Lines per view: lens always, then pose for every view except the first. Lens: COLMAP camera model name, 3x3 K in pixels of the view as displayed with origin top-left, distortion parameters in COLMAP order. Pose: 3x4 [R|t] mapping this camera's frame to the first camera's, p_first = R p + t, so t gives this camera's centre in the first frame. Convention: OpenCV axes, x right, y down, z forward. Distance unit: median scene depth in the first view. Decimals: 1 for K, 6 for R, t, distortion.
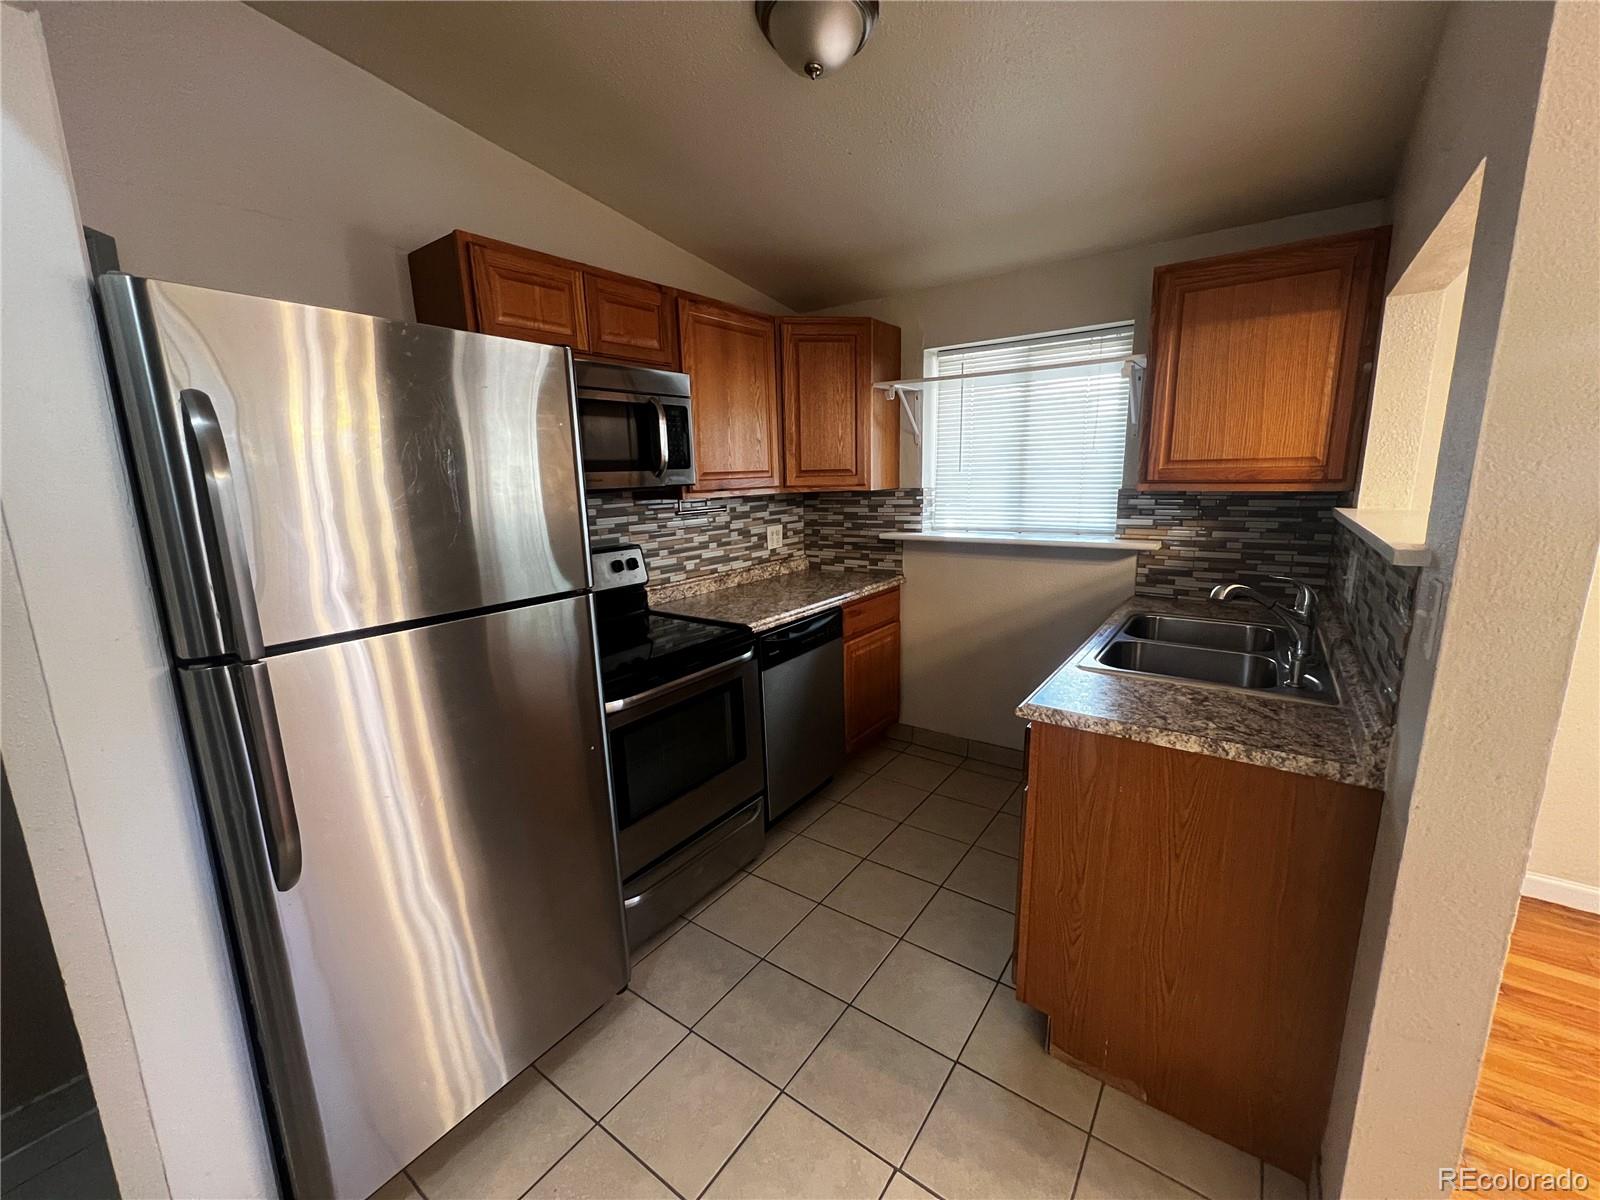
lens RADIAL K [[640.5, 0, 796.1], [0, 640.5, 597.6], [0, 0, 1]] dist [-0.001625, 0.000620]
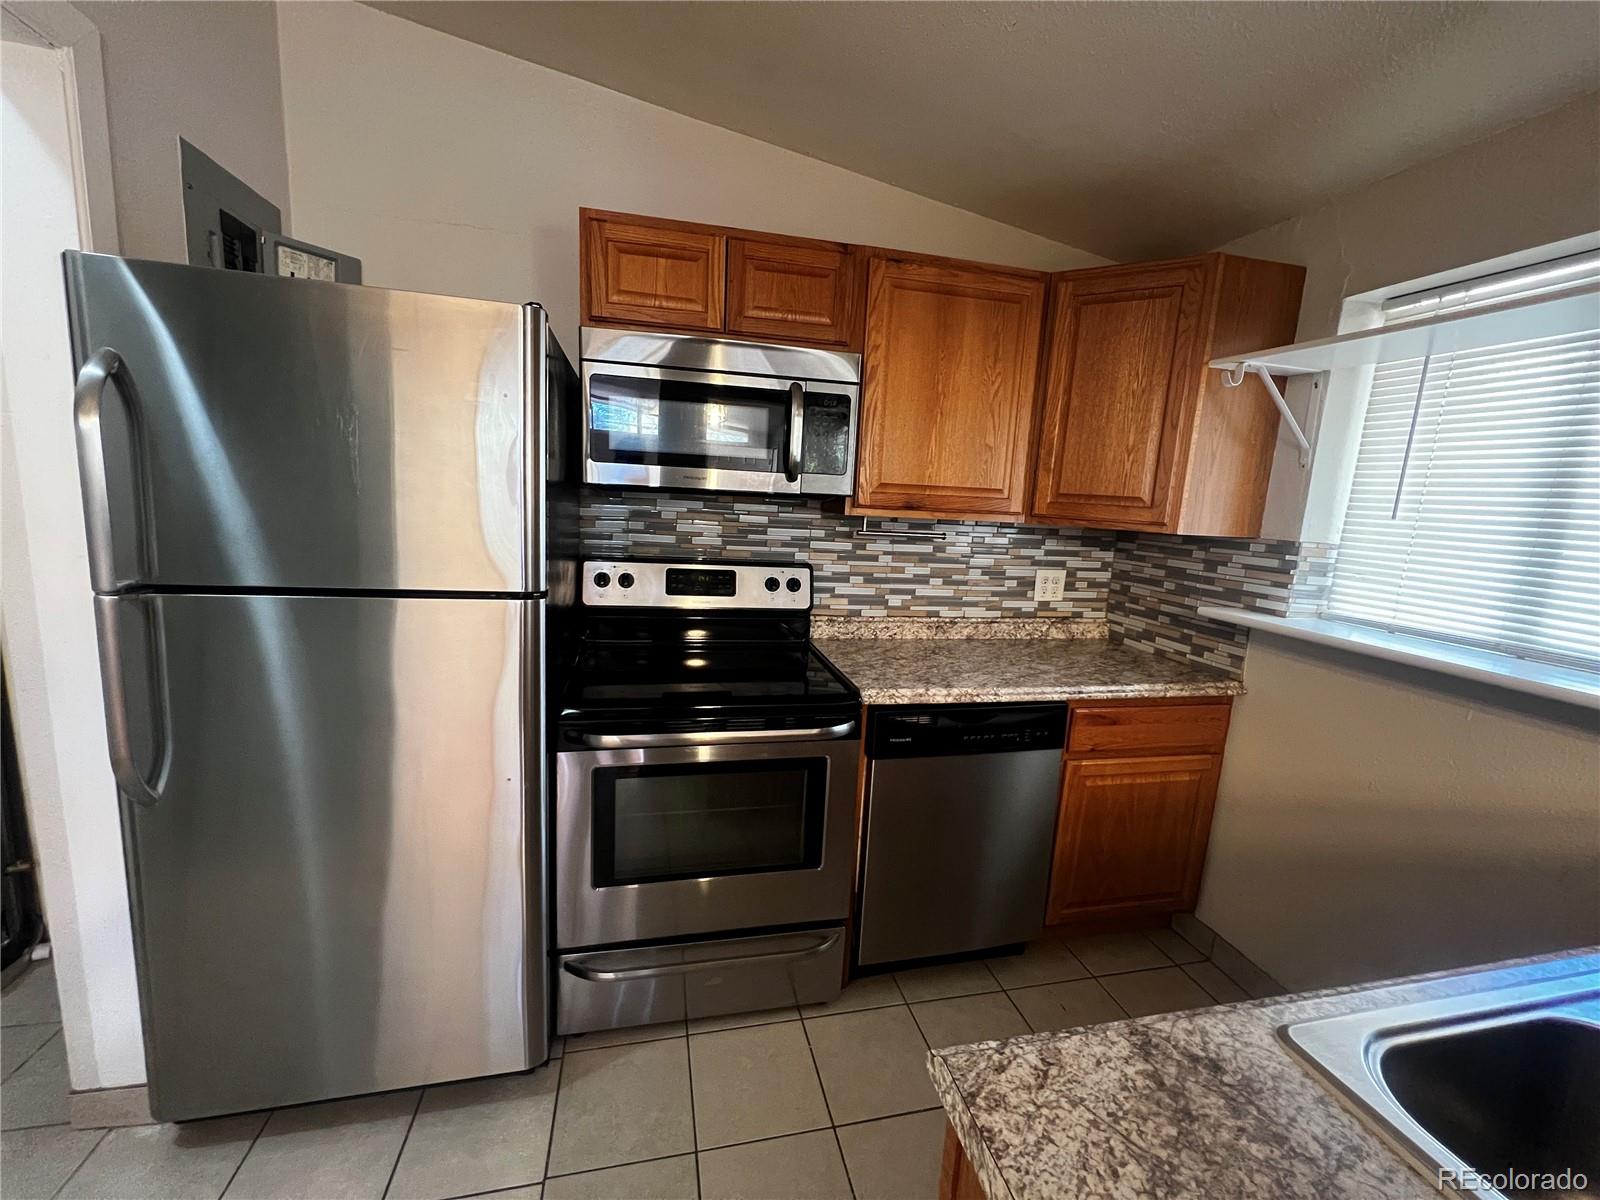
lens RADIAL K [[640.5, 0, 796.1], [0, 640.5, 597.6], [0, 0, 1]] dist [-0.001625, 0.000620]
pose [[0.750556, 0.173730, -0.637560, 0.238629], [-0.198868, 0.979478, 0.032785, -0.053031], [0.630172, 0.102183, 0.769703, 0.289602]]
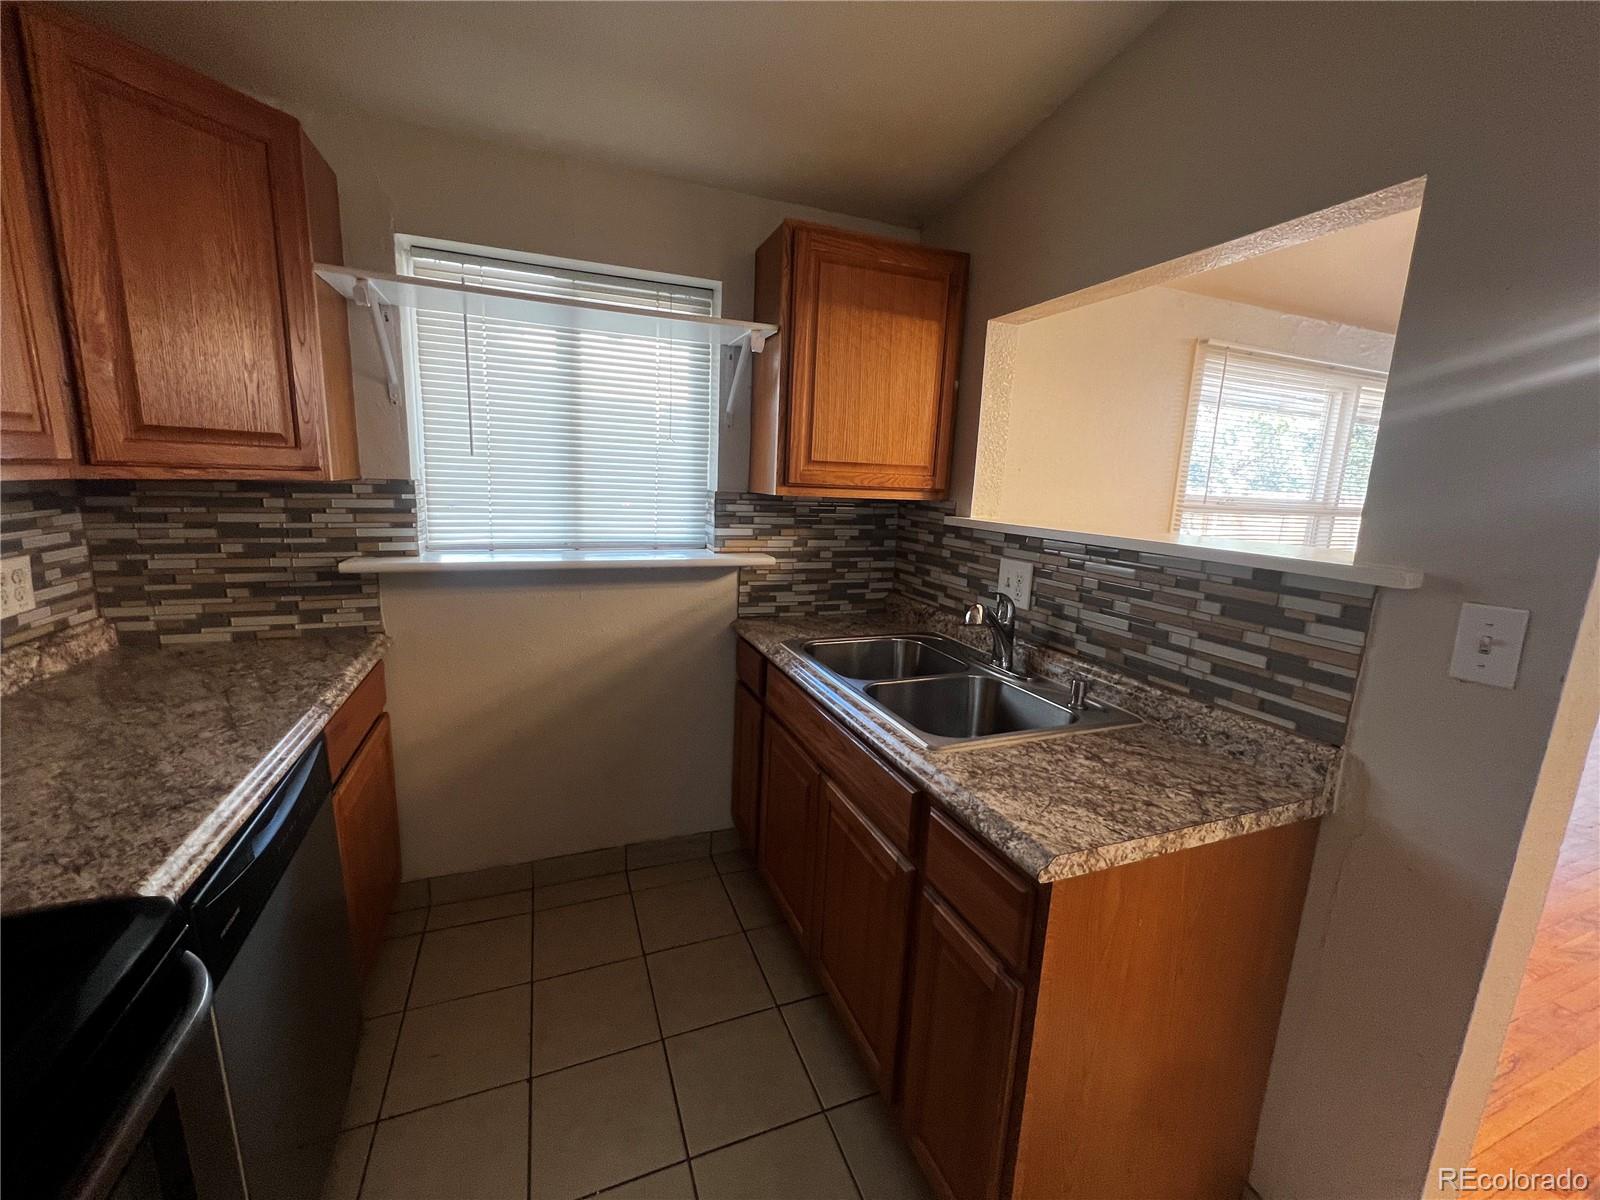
lens RADIAL K [[640.5, 0, 796.1], [0, 640.5, 597.6], [0, 0, 1]] dist [-0.001625, 0.000620]
pose [[0.539126, -0.112613, 0.834662, -0.113066], [0.110413, 0.991918, 0.062512, -0.065470], [-0.834956, 0.058455, 0.547203, 0.412384]]
